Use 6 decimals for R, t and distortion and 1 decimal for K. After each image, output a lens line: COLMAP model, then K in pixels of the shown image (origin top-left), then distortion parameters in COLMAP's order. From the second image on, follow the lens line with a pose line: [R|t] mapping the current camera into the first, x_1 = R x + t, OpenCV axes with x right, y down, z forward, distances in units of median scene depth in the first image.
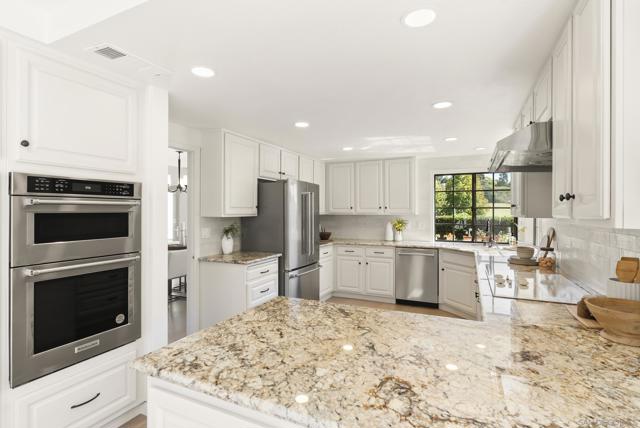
lens RADIAL K [[321.2, 0, 319.0], [0, 321.2, 212.2], [0, 0, 1]] dist [0.000315, 0.000016]
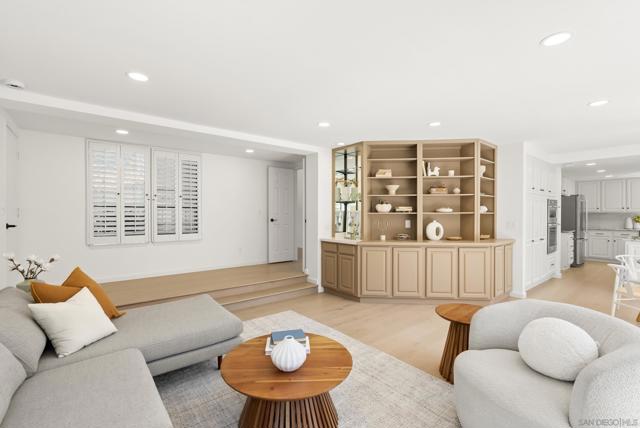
lens RADIAL K [[291.1, 0, 320.6], [0, 291.1, 214.8], [0, 0, 1]] dist [-0.000960, -0.000072]
pose [[0.901997, 0.000369, -0.431742, -0.554853], [0.001025, 0.999995, 0.002996, 0.013956], [0.431741, -0.003145, 0.901992, -1.000005]]
